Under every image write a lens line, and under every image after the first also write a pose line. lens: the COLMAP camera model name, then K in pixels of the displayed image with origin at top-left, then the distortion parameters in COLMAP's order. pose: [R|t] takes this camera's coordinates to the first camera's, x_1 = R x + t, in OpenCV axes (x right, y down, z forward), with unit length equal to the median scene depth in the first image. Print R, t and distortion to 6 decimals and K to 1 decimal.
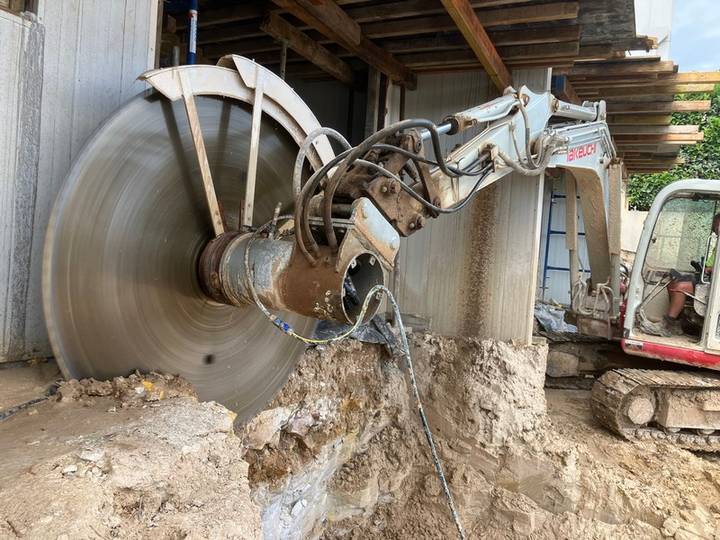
lens RADIAL K [[625.9, 0, 359.9], [0, 625.9, 282.9], [0, 0, 1]] dist [0.055040, 0.006309]
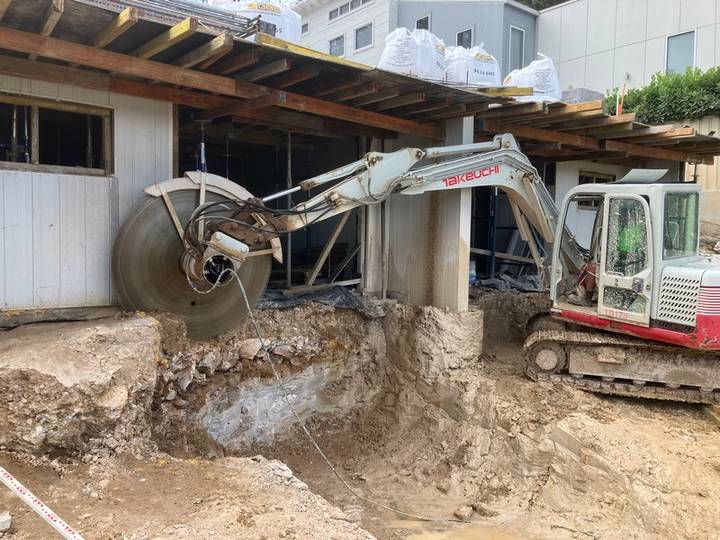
lens RADIAL K [[589.5, 0, 360.0], [0, 589.5, 270.0], [0, 0, 1]] dist [0.080648, 0.001211]
pose [[0.885935, -0.033299, -0.462612, 0.731862], [0.023576, 0.999363, -0.026784, 0.037395], [0.463209, 0.012823, 0.886156, -0.333787]]
